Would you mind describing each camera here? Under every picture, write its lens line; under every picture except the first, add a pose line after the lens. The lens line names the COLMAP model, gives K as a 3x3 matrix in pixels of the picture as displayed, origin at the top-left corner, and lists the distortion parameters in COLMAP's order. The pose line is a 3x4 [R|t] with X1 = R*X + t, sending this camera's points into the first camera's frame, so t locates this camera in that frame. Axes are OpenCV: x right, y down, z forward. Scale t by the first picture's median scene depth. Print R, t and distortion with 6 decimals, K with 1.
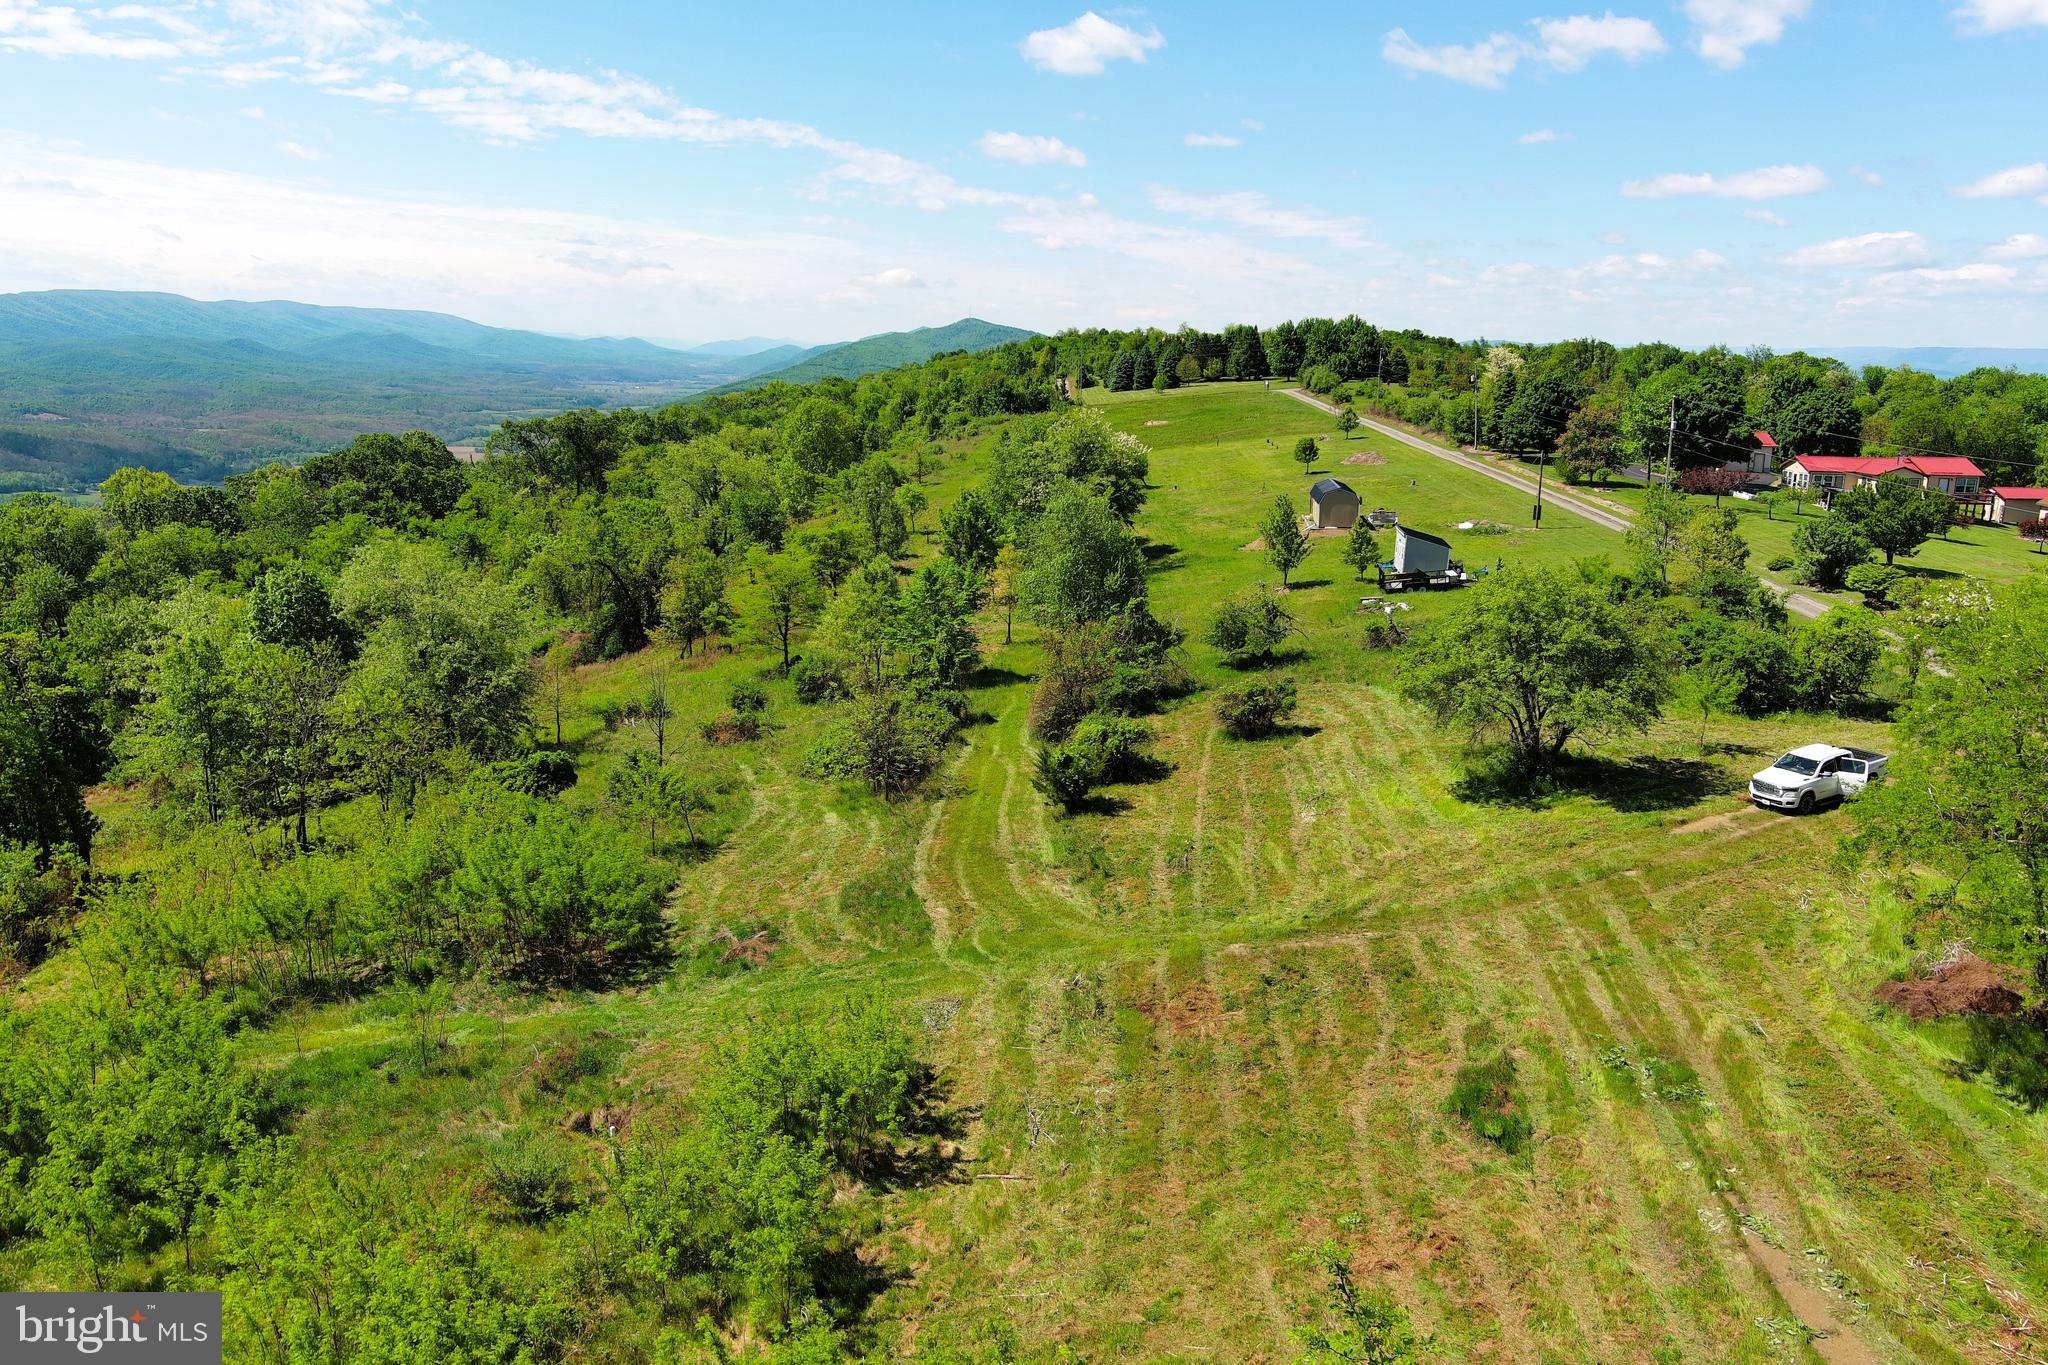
lens RADIAL K [[1587.2, 0, 1031.4], [0, 1587.2, 644.5], [0, 0, 1]] dist [0.017416, -0.007986]
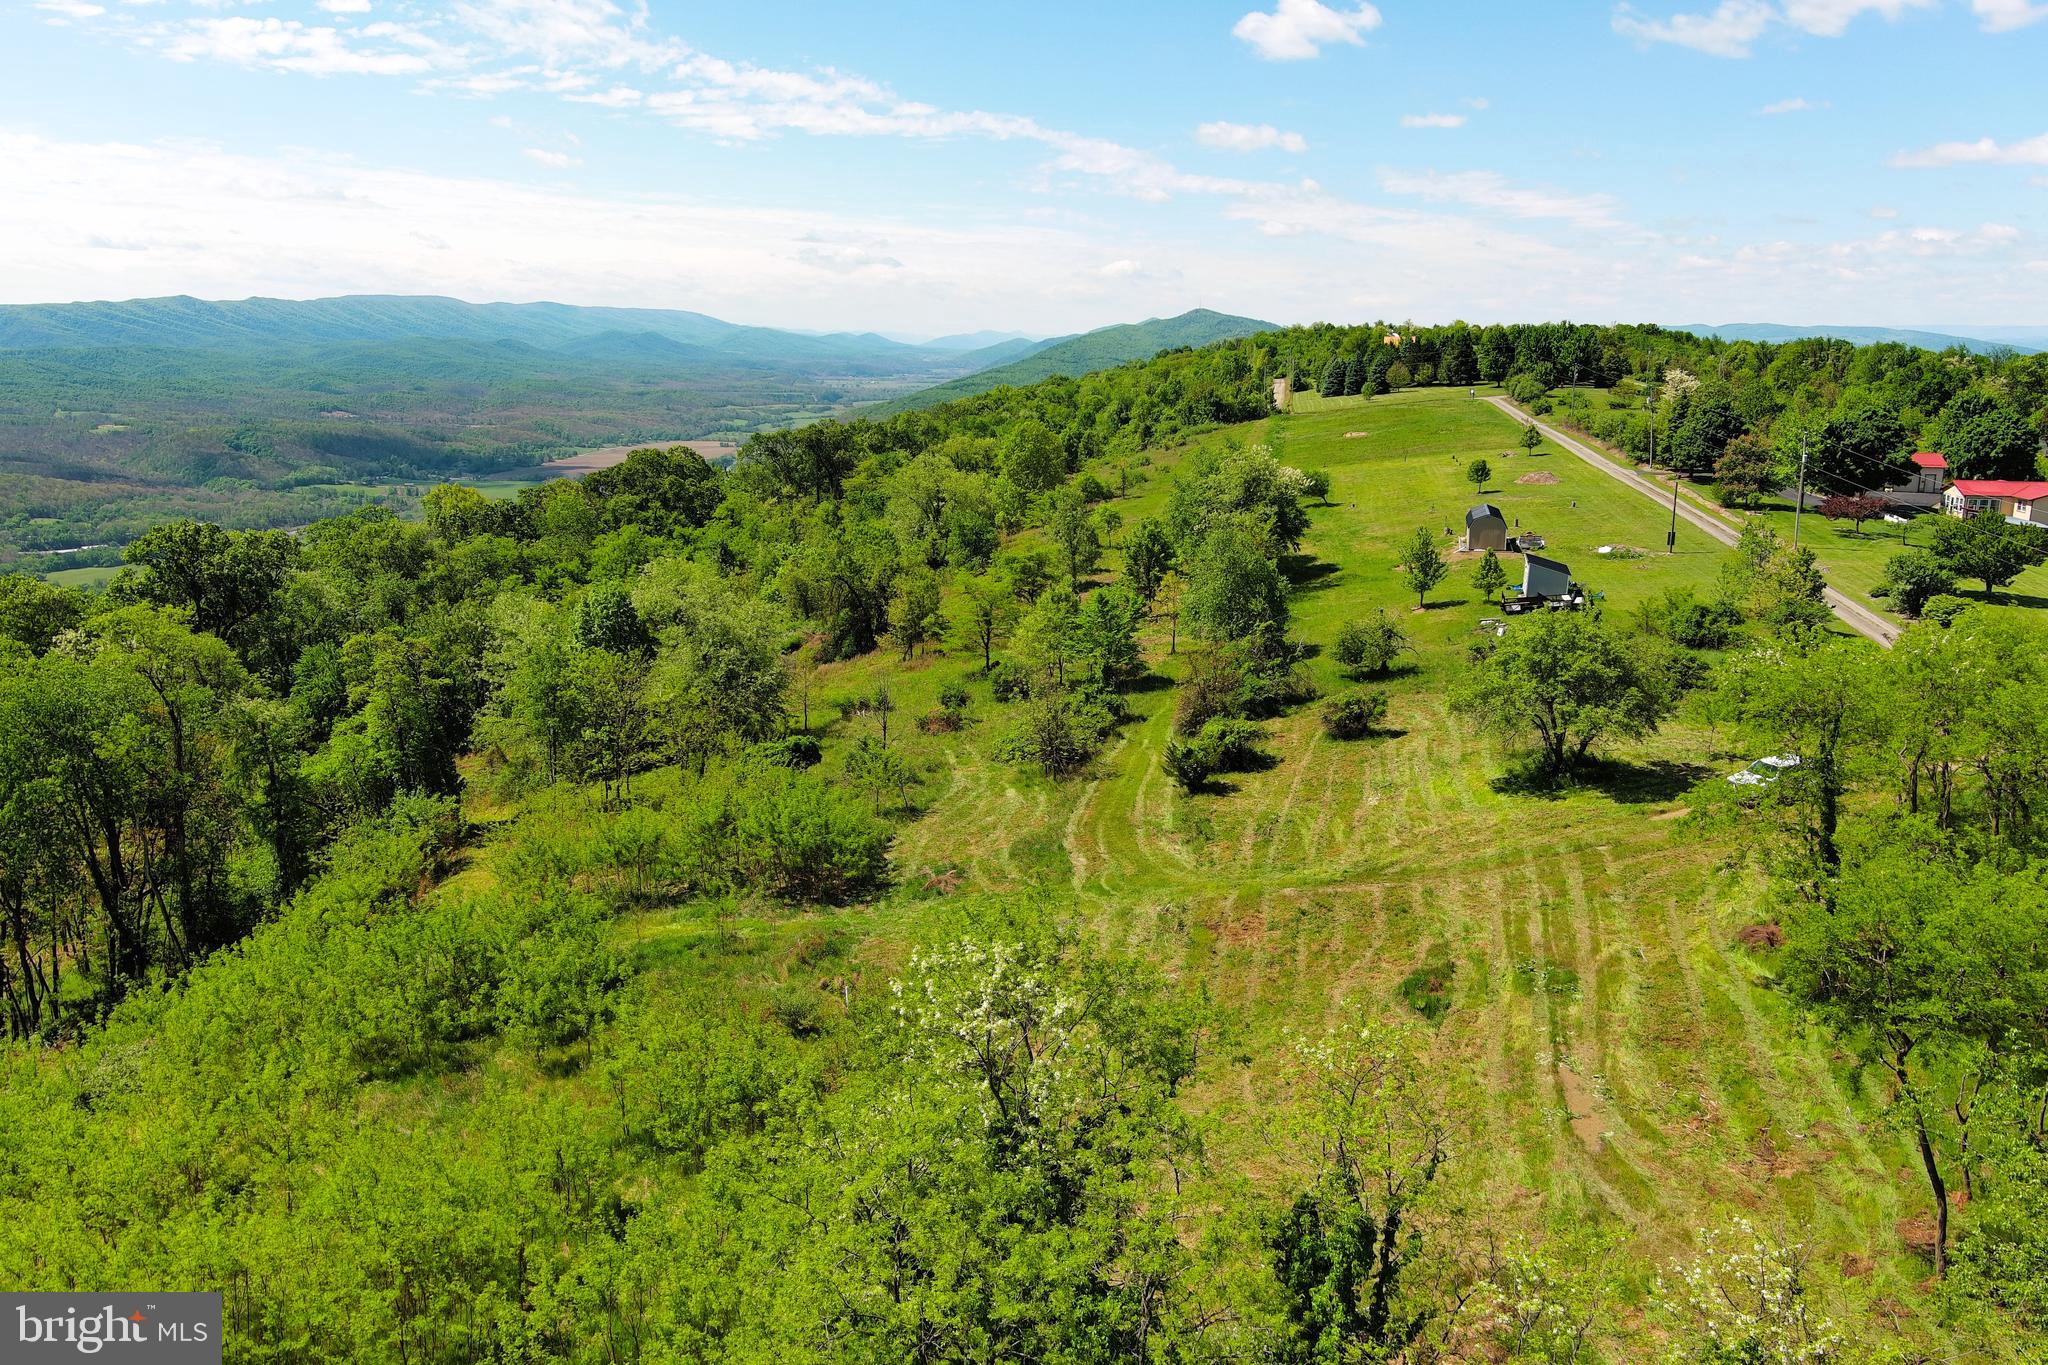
lens RADIAL K [[1587.2, 0, 1020.8], [0, 1587.2, 669.1], [0, 0, 1]] dist [0.017416, -0.007986]
pose [[0.988997, 0.016604, -0.147003, 0.027059], [-0.013520, 0.999668, 0.021952, -0.007851], [0.147319, -0.019723, 0.988892, -0.108116]]
